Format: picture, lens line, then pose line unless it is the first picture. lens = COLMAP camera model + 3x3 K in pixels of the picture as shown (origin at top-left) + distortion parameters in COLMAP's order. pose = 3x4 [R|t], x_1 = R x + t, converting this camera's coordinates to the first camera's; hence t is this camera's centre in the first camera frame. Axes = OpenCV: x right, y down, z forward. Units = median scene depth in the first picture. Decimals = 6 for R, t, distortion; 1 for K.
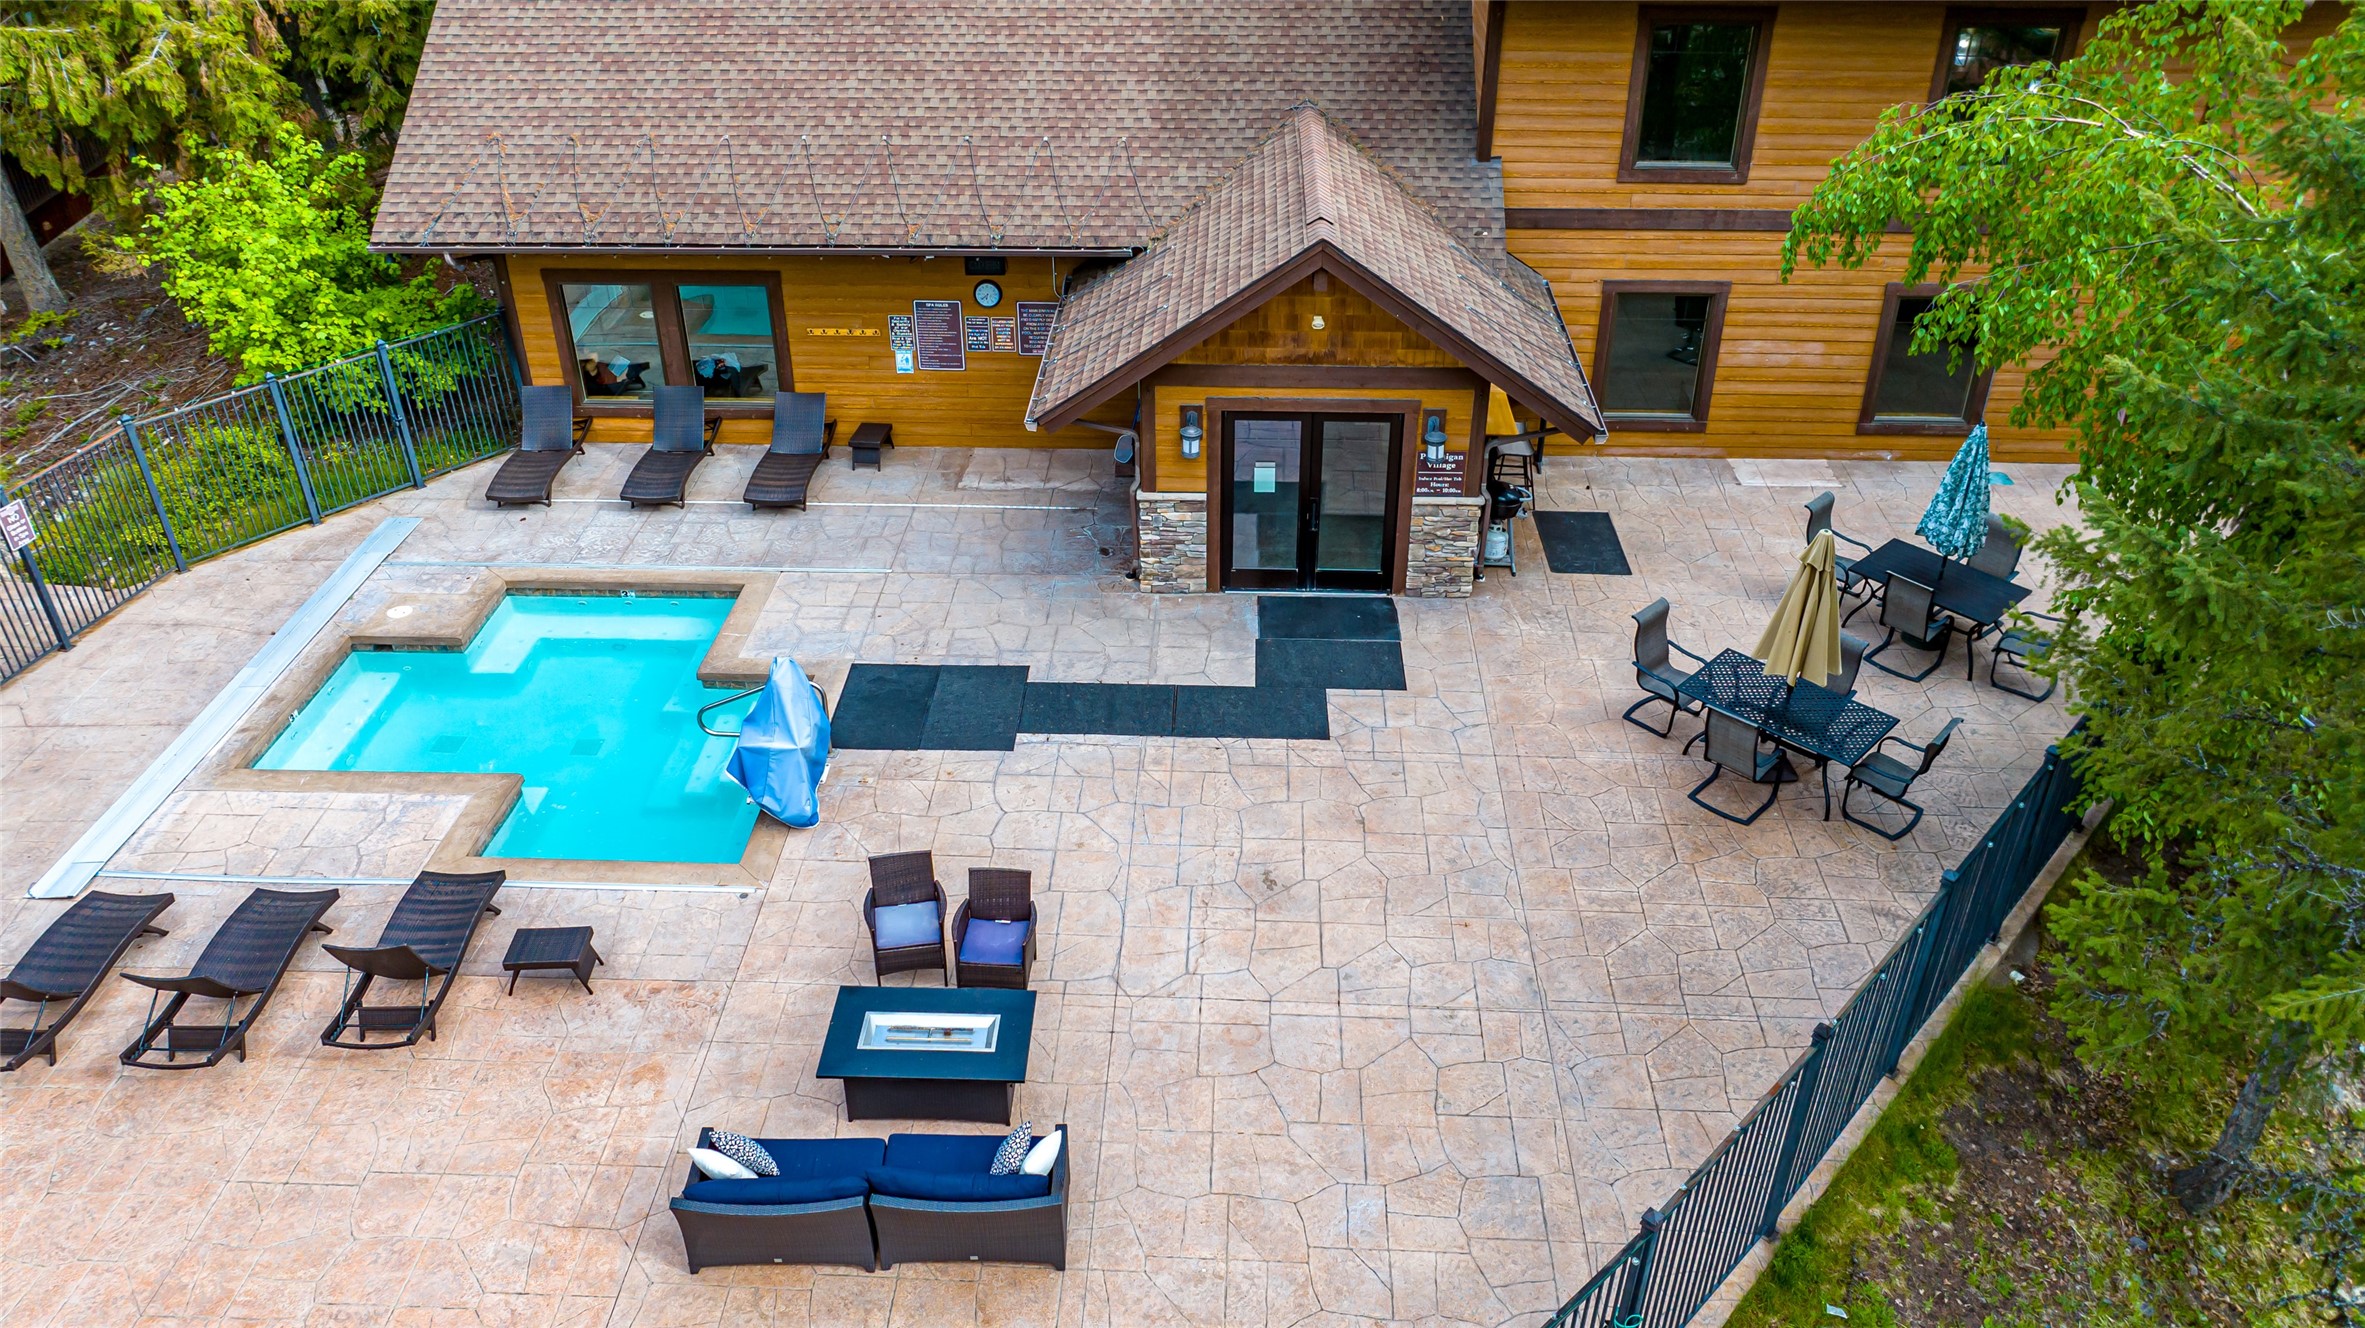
lens RADIAL K [[1704.8, 0, 1182.5], [0, 1704.8, 664.0], [0, 0, 1]] dist [-0.021731, -0.000817]
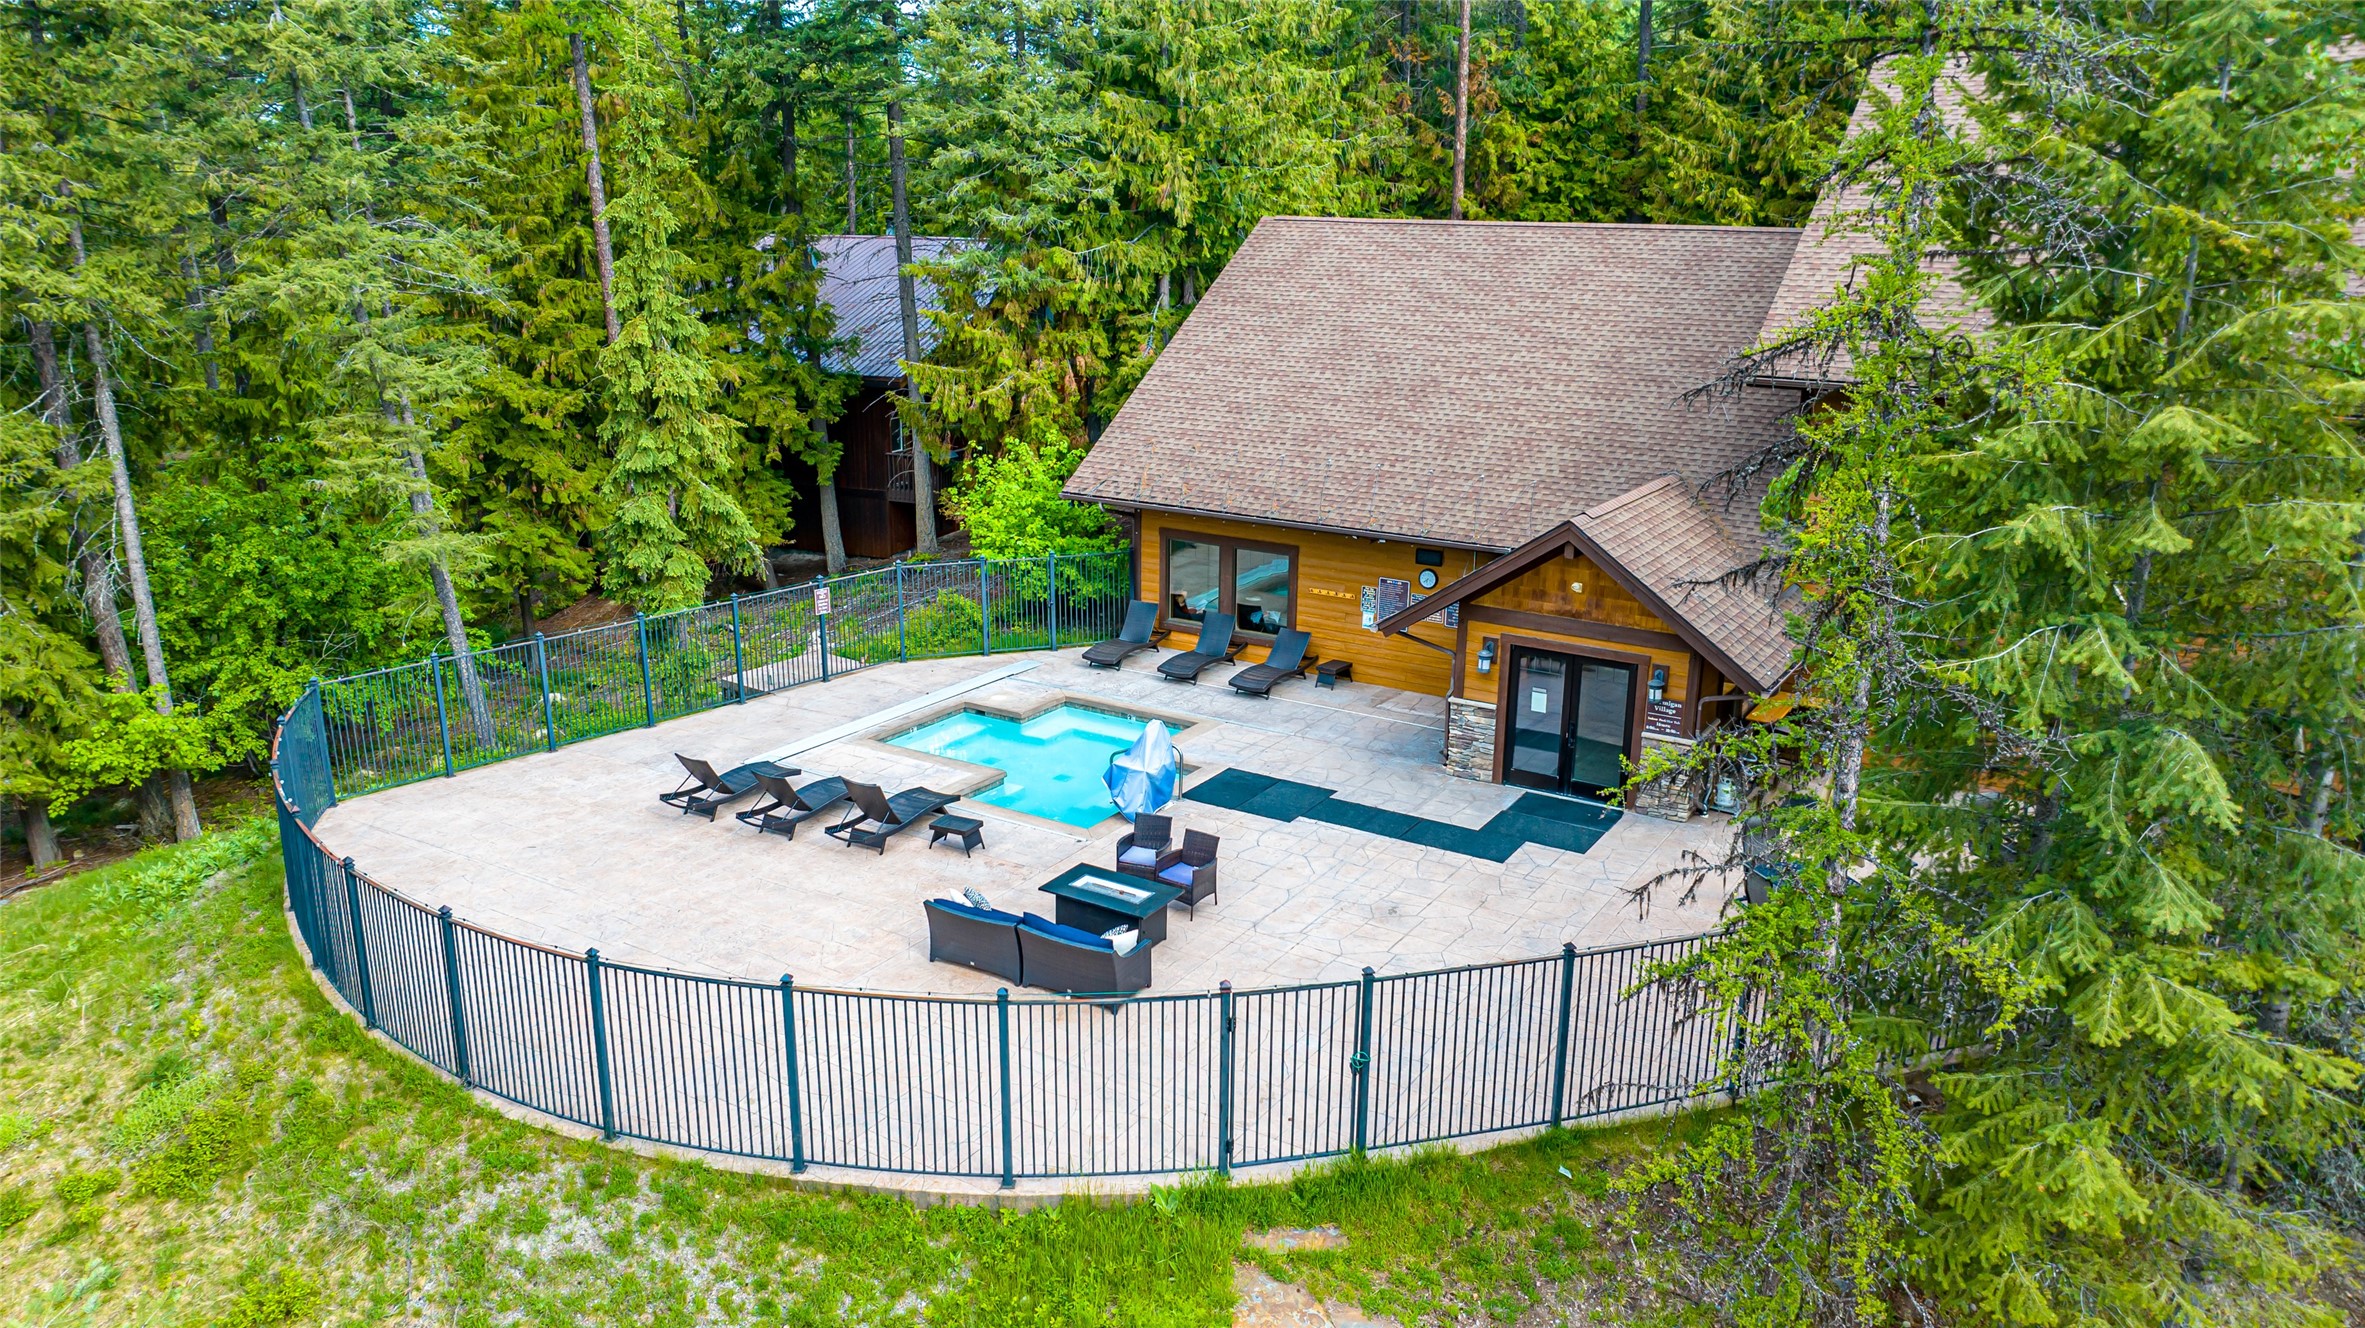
lens RADIAL K [[1704.8, 0, 1182.5], [0, 1704.8, 664.0], [0, 0, 1]] dist [-0.021731, -0.000817]
pose [[0.863353, 0.146043, -0.483004, 0.446239], [-0.279553, 0.935313, -0.216885, 0.234408], [0.420085, 0.322273, 0.848333, -0.285405]]
